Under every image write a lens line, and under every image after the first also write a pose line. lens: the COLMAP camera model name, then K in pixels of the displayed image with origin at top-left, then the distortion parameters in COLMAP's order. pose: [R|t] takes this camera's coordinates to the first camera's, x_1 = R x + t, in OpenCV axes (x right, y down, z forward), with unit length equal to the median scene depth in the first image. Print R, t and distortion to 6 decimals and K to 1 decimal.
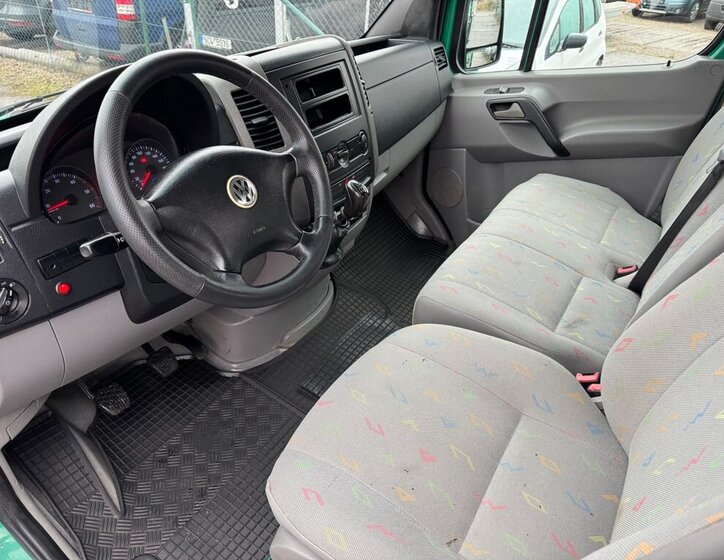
lens RADIAL K [[530.1, 0, 362.9], [0, 530.1, 282.2], [0, 0, 1]] dist [0.043168, -0.061015]
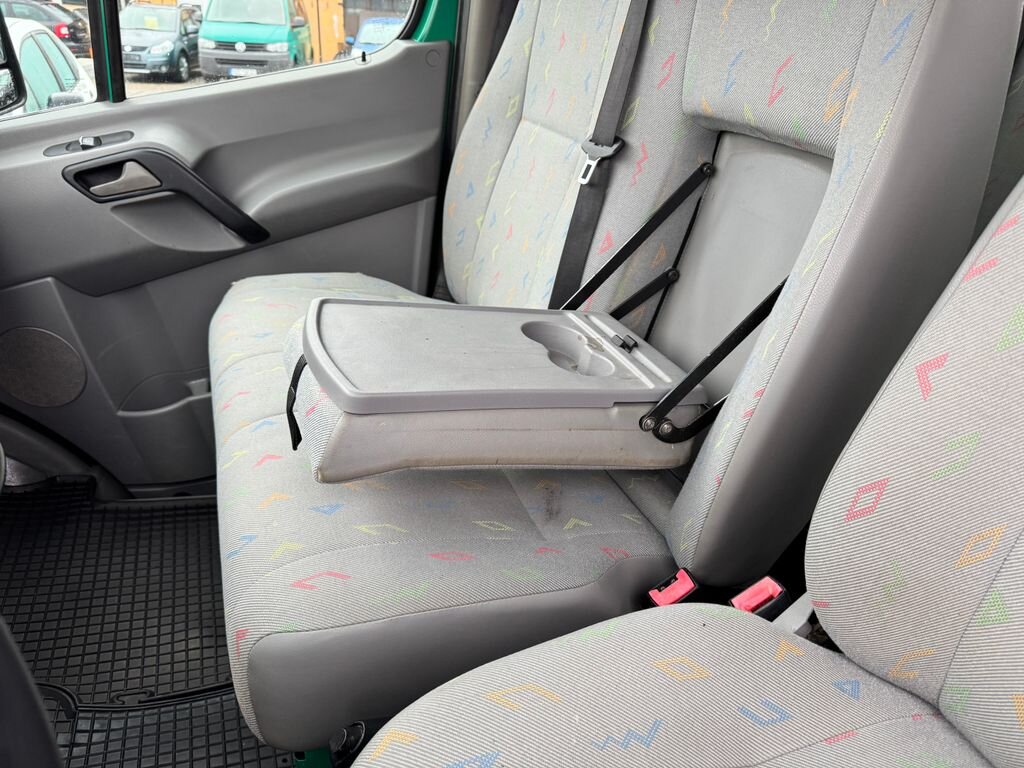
lens RADIAL K [[739.1, 0, 508.3], [0, 739.1, 388.6], [0, 0, 1]] dist [-0.003659, 0.000014]
pose [[0.613729, -0.357776, 0.703799, -0.052615], [0.408802, 0.906632, 0.104401, -0.073552], [-0.675439, 0.223641, 0.702686, 0.328457]]
